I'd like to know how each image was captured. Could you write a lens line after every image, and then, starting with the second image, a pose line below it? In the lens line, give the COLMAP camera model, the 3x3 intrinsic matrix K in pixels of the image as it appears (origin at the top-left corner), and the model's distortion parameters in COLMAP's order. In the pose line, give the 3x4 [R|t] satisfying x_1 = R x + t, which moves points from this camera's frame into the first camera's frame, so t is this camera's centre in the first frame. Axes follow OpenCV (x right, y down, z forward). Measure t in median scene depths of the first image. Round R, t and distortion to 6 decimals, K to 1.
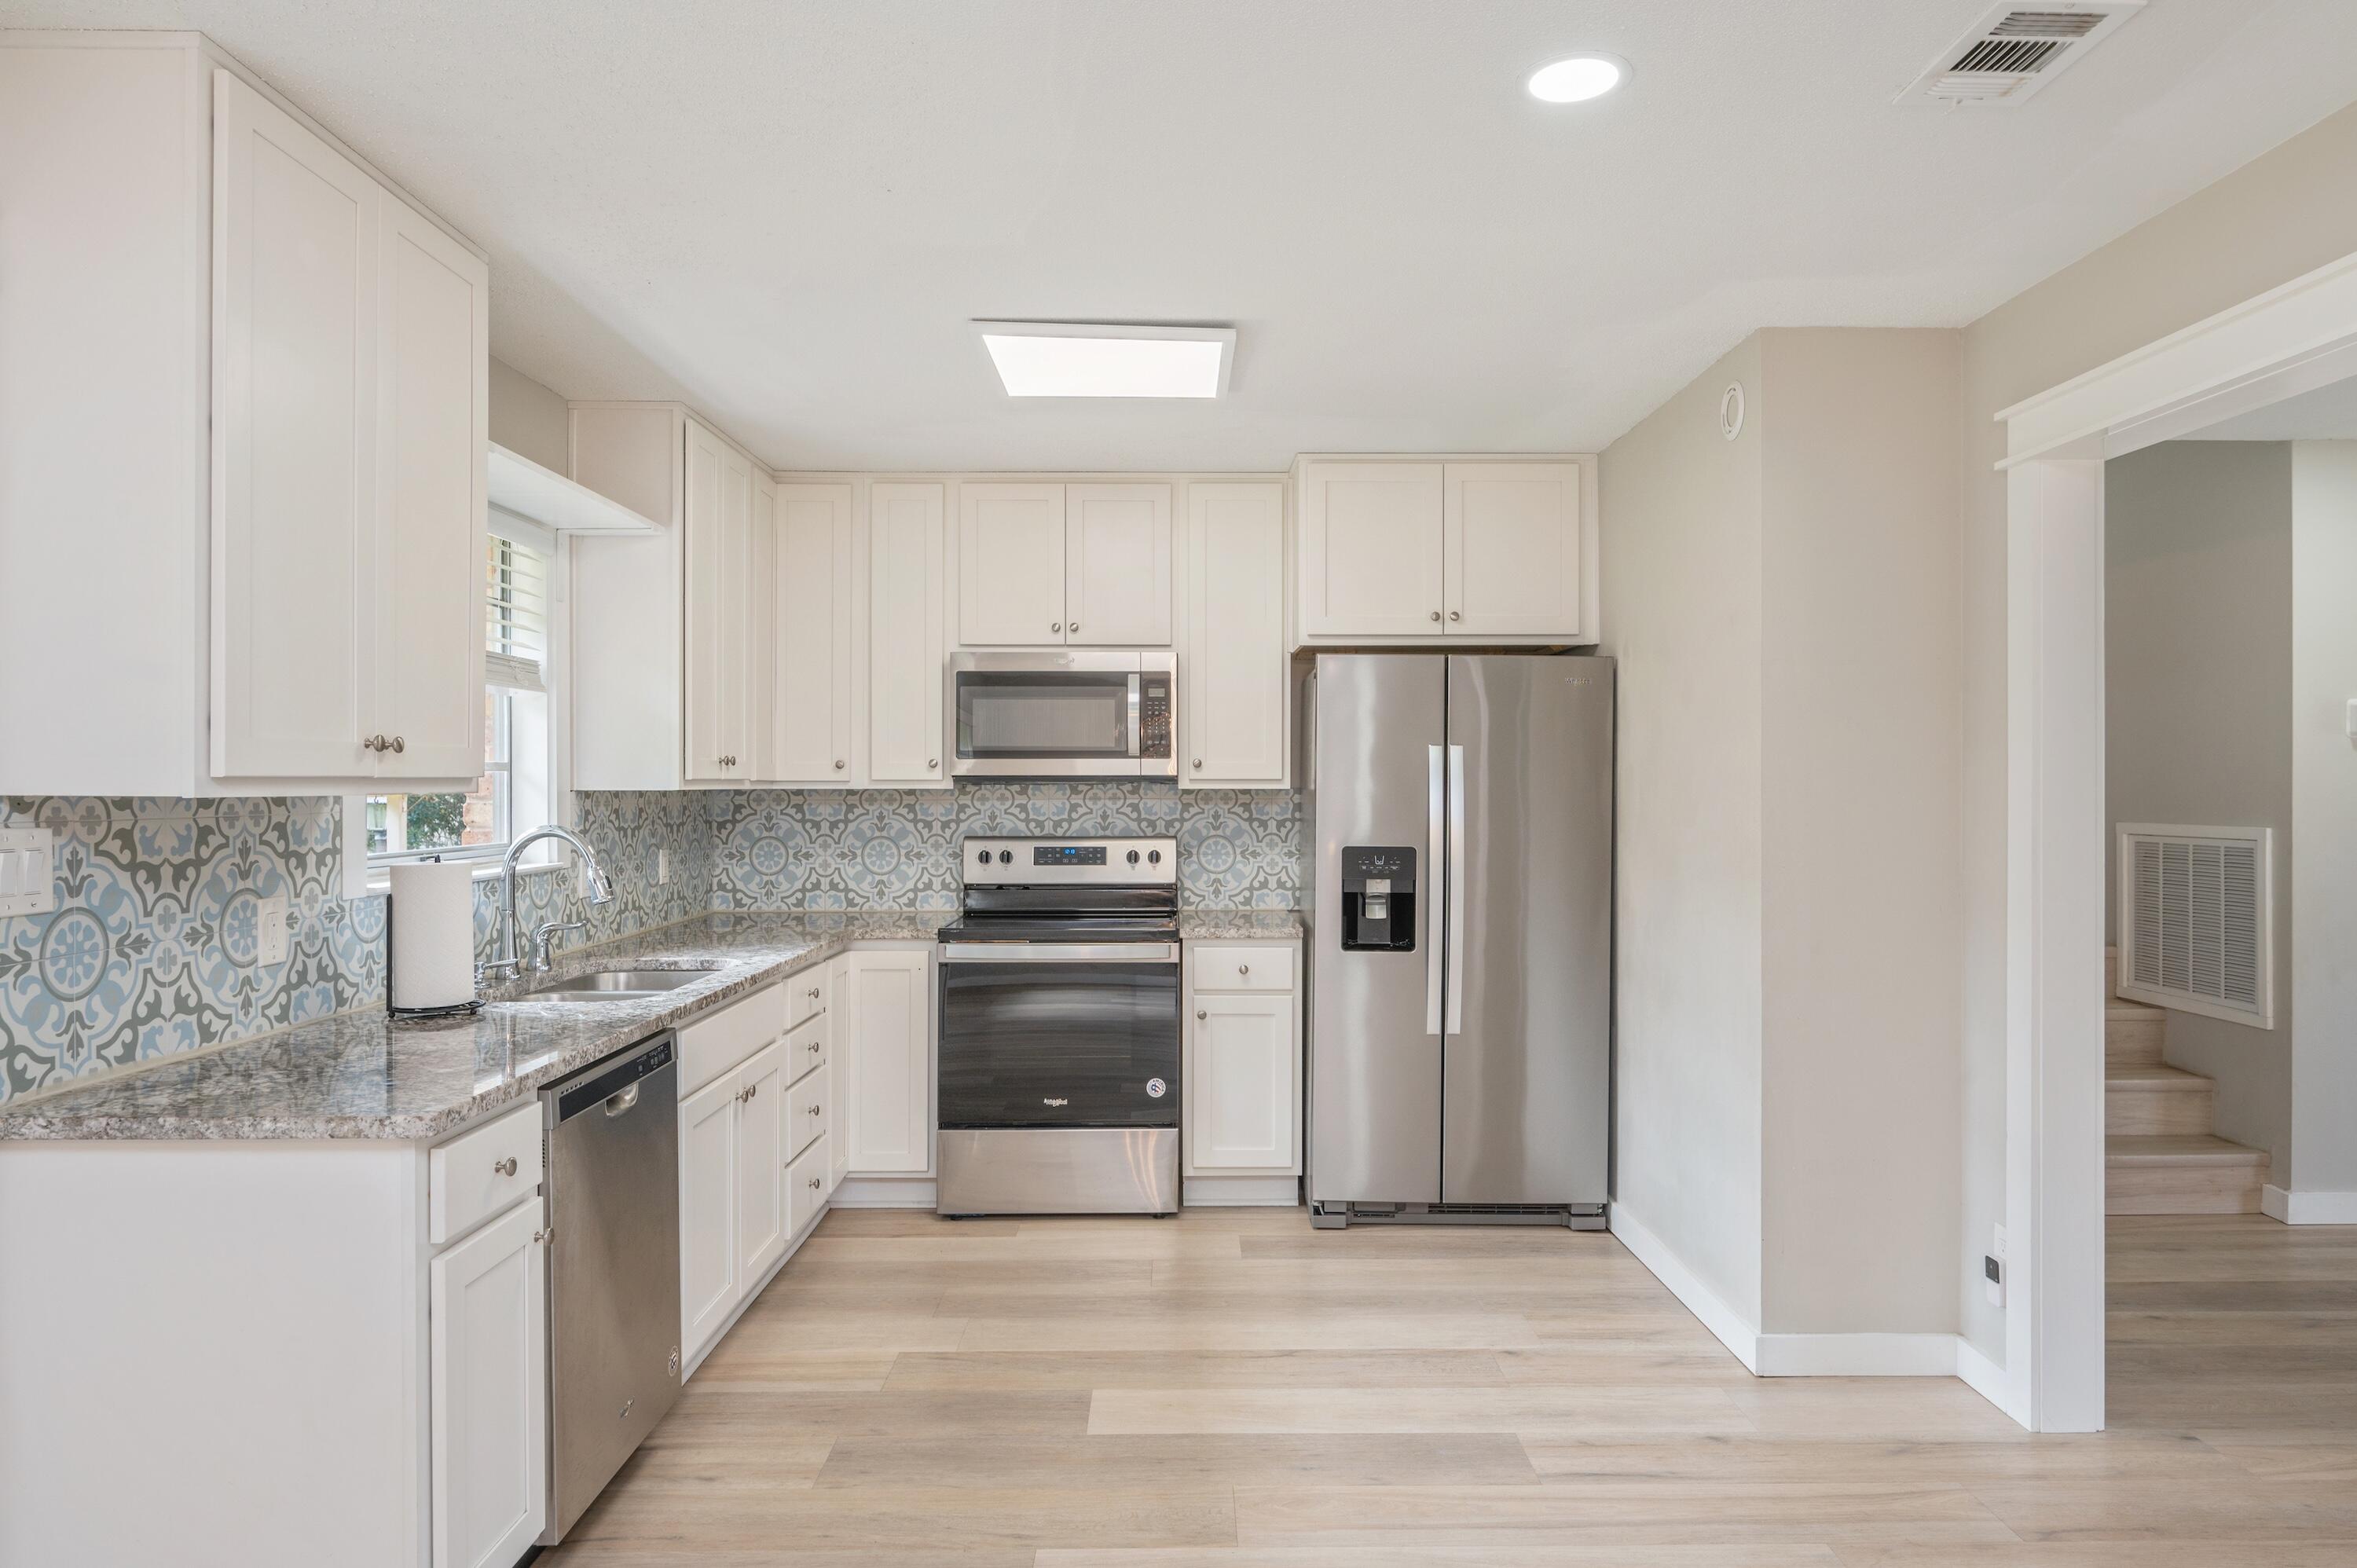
lens RADIAL K [[1424.1, 0, 1181.2], [0, 1424.1, 784.4], [0, 0, 1]] dist [0.000009, 0.000003]
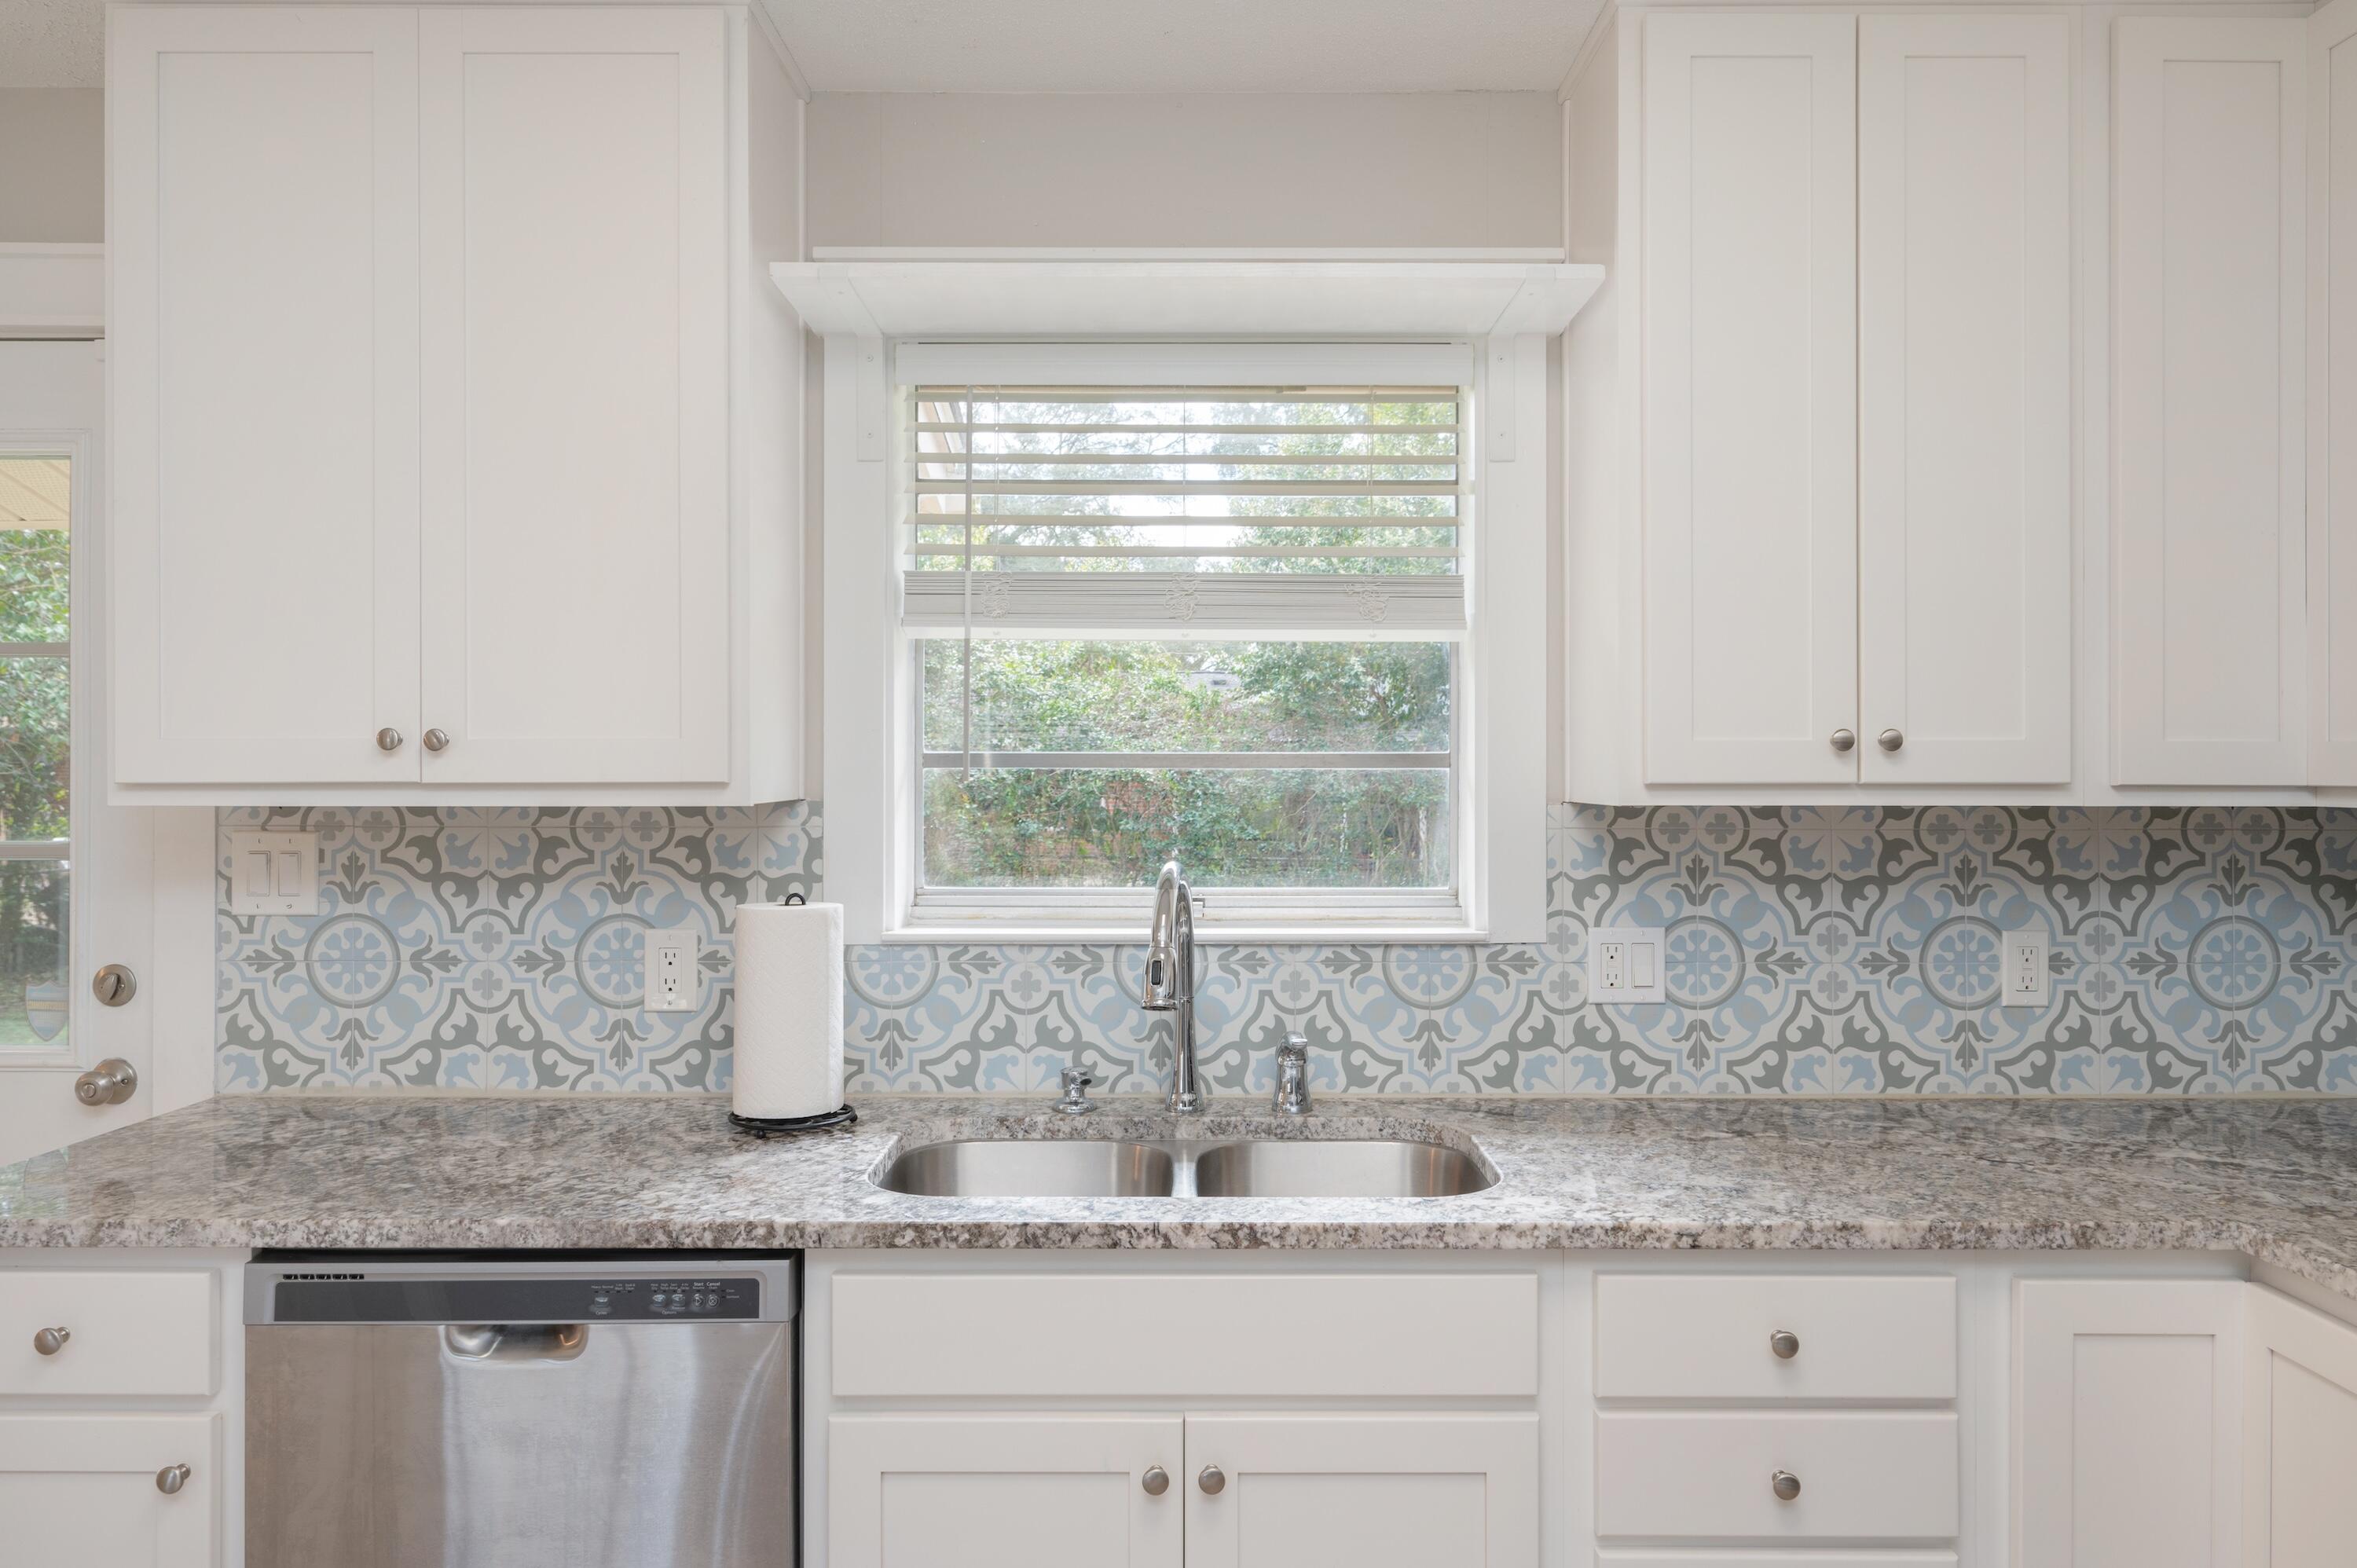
lens RADIAL K [[1118.9, 0, 1178.5], [0, 1118.9, 787.7], [0, 0, 1]] dist [-0.002676, 0.000038]
pose [[0.003111, -0.002325, -0.999992, 0.000243], [-0.001921, 0.999995, -0.002331, -0.000112], [0.999993, 0.001929, 0.003107, 0.671837]]
